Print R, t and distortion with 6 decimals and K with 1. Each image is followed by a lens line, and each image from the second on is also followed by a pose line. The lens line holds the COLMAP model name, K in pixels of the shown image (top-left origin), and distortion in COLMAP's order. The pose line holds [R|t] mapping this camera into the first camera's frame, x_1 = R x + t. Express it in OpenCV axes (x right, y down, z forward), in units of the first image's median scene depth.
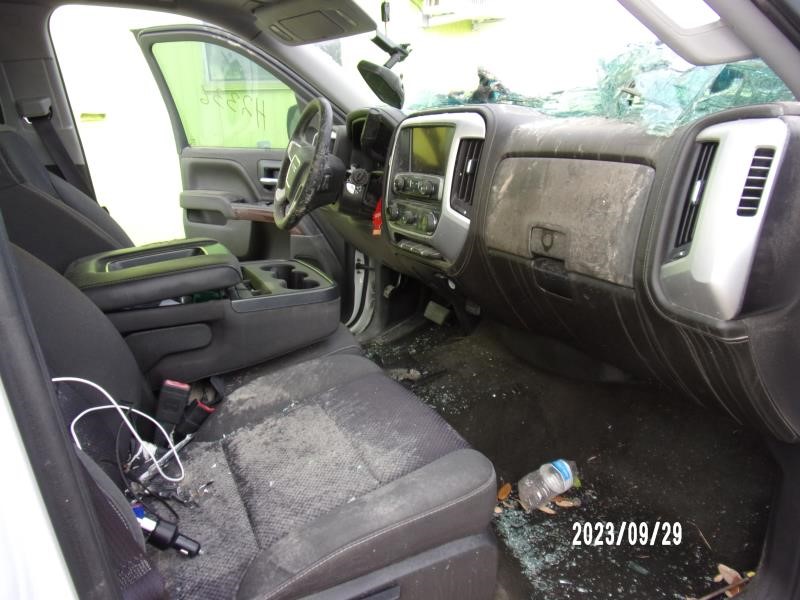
lens RADIAL K [[559.7, 0, 400.0], [0, 559.7, 300.0], [0, 0, 1]] dist [-0.005670, -0.001717]
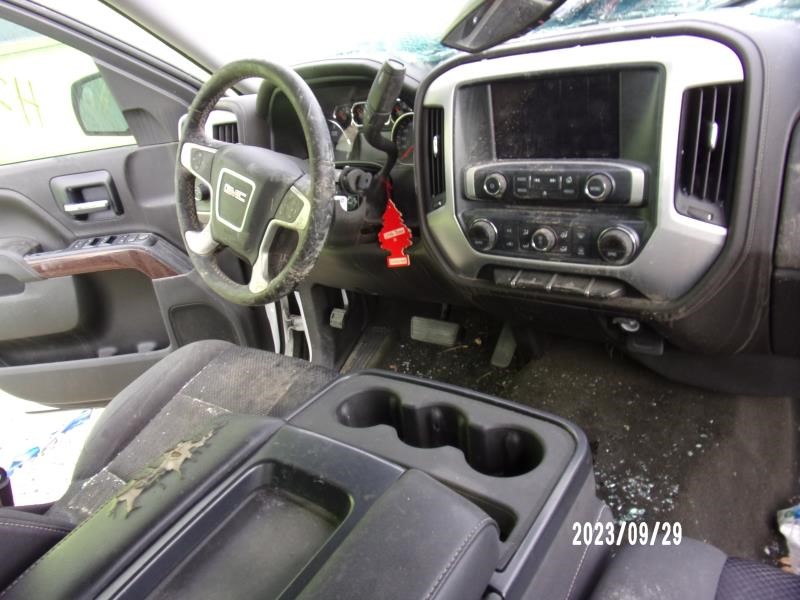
lens RADIAL K [[559.7, 0, 400.0], [0, 559.7, 300.0], [0, 0, 1]] dist [-0.005670, -0.001717]
pose [[0.873483, -0.317950, 0.368694, -0.312581], [0.274730, 0.947104, 0.165882, -0.202222], [-0.401934, -0.043604, 0.914630, 0.471482]]
